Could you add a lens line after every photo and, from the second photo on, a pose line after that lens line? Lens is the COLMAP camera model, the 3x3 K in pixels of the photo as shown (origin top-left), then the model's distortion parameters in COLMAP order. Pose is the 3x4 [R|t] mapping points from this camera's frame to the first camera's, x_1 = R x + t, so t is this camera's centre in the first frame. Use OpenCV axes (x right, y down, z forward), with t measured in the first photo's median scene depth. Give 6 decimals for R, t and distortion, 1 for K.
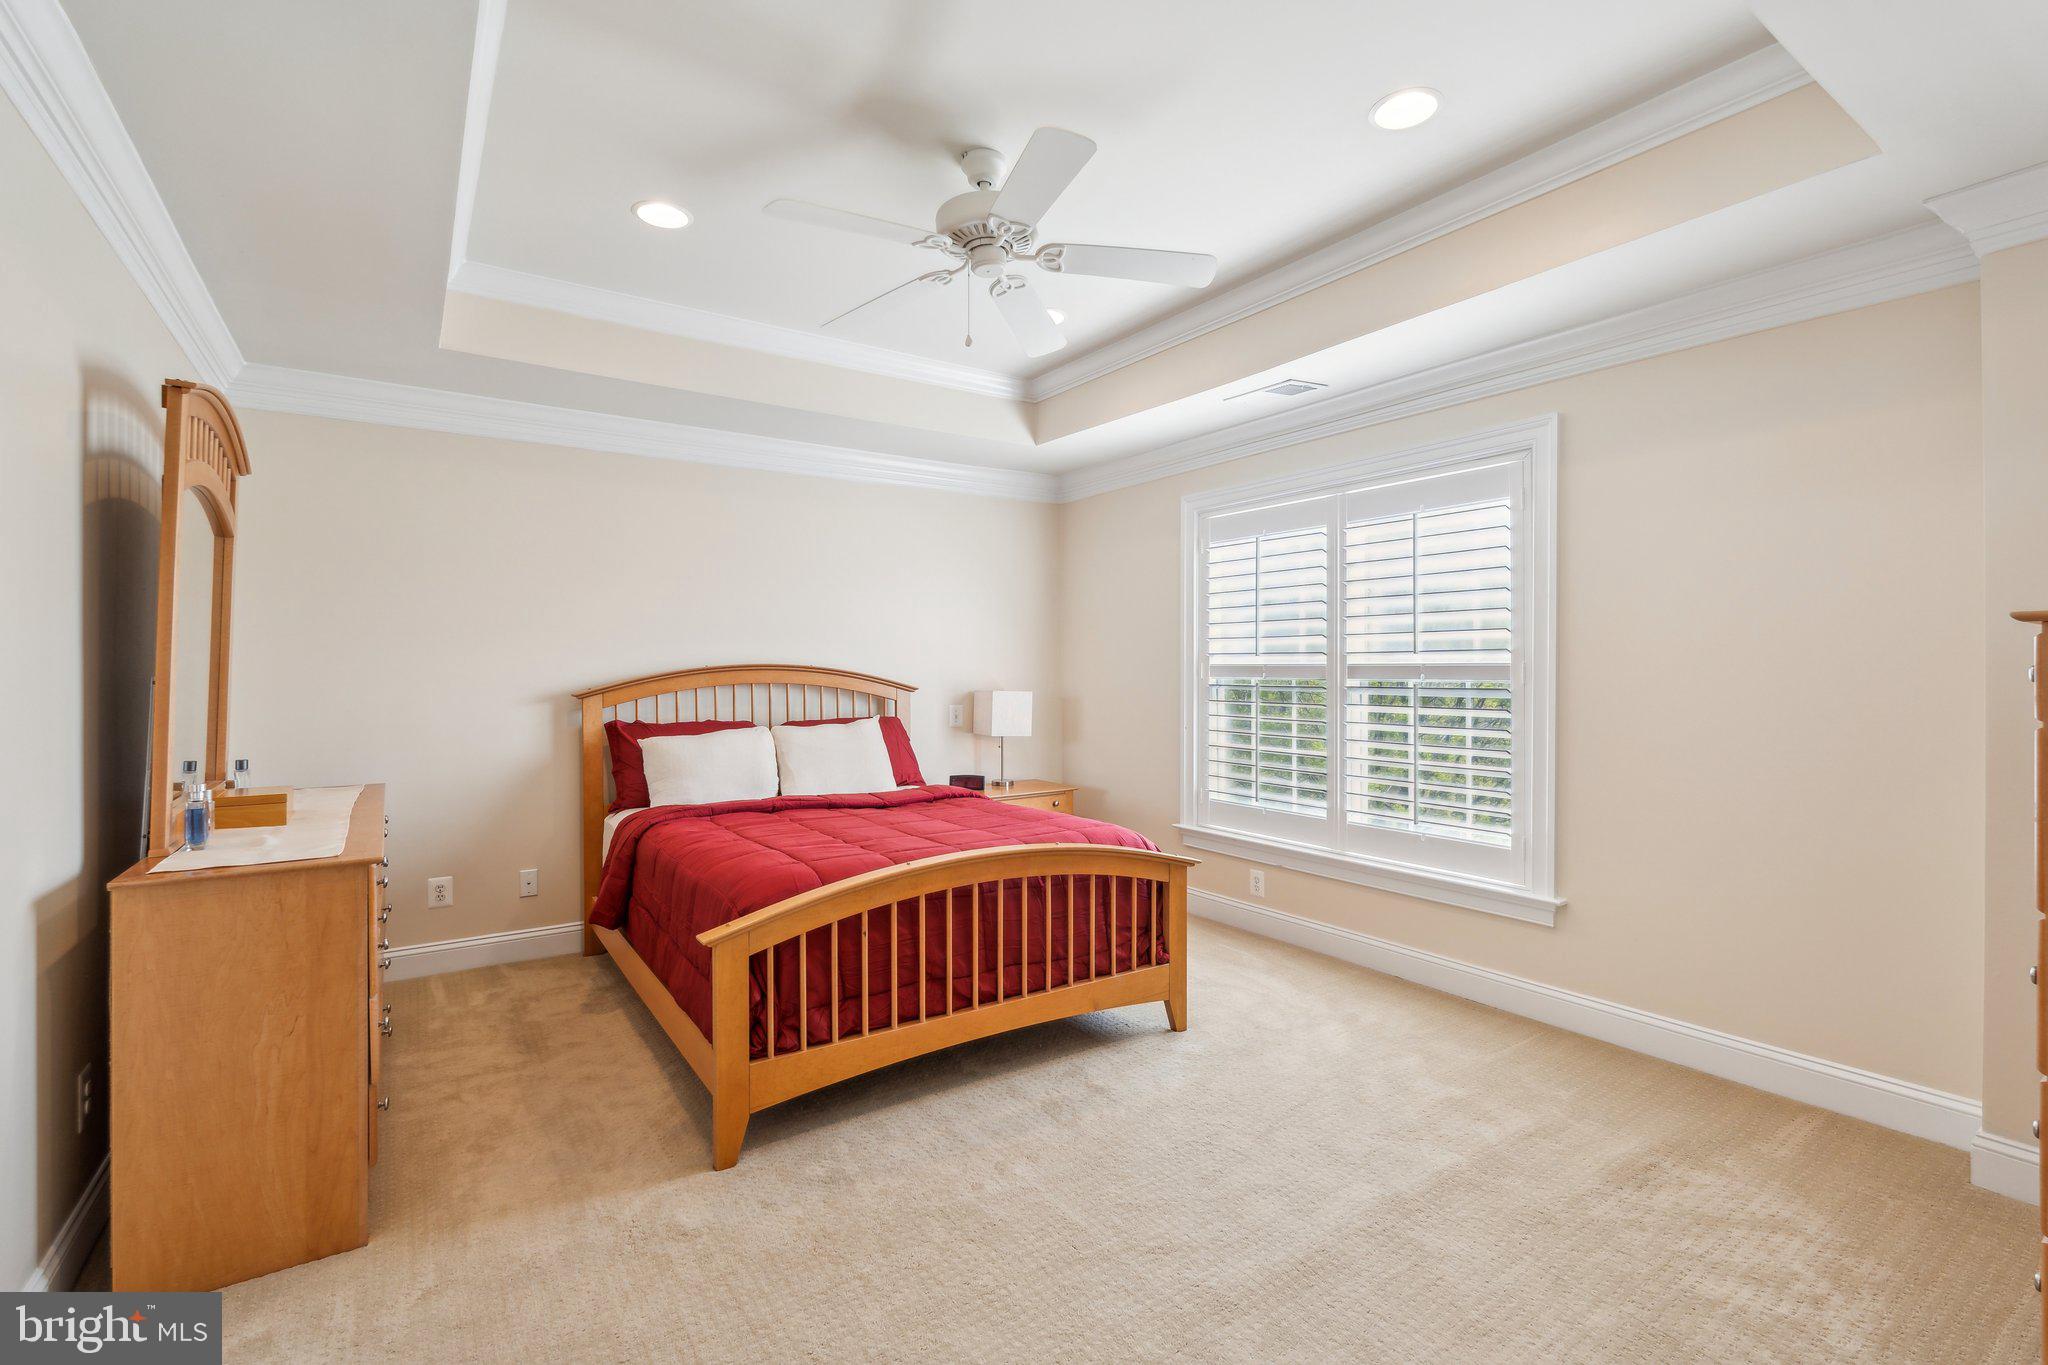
lens RADIAL K [[917.0, 0, 1051.4], [0, 917.0, 642.2], [0, 0, 1]] dist [-0.004378, 0.000792]
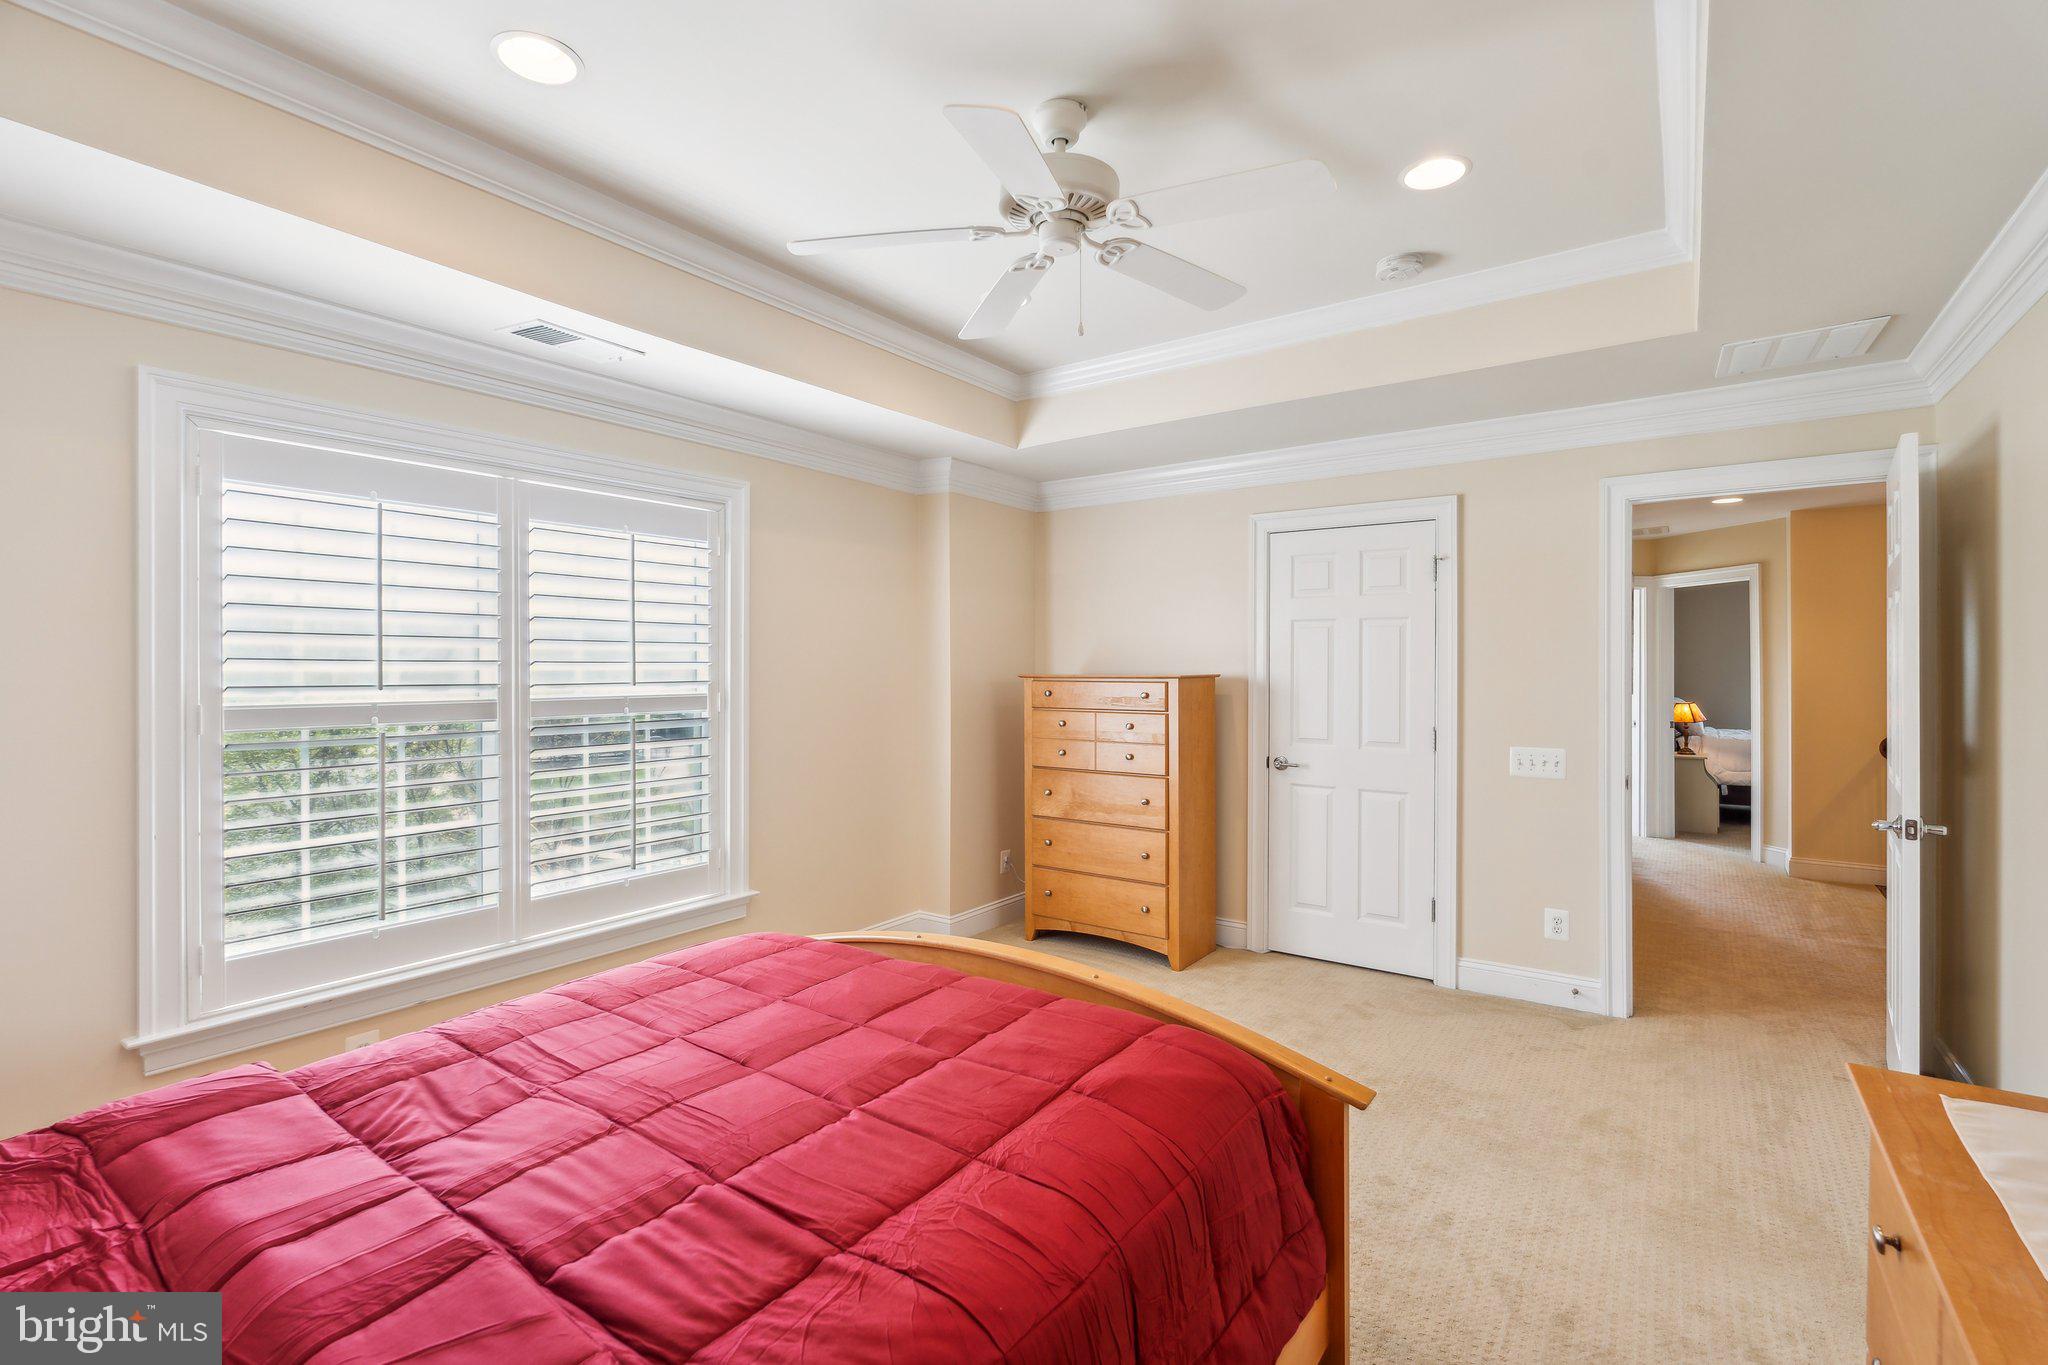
lens RADIAL K [[917.0, 0, 1027.2], [0, 917.0, 688.9], [0, 0, 1]] dist [-0.004378, 0.000792]
pose [[-0.317375, 0.006779, 0.948276, -0.553486], [0.001619, 0.999977, -0.006607, 0.020653], [-0.948299, -0.000562, -0.317379, 0.828928]]
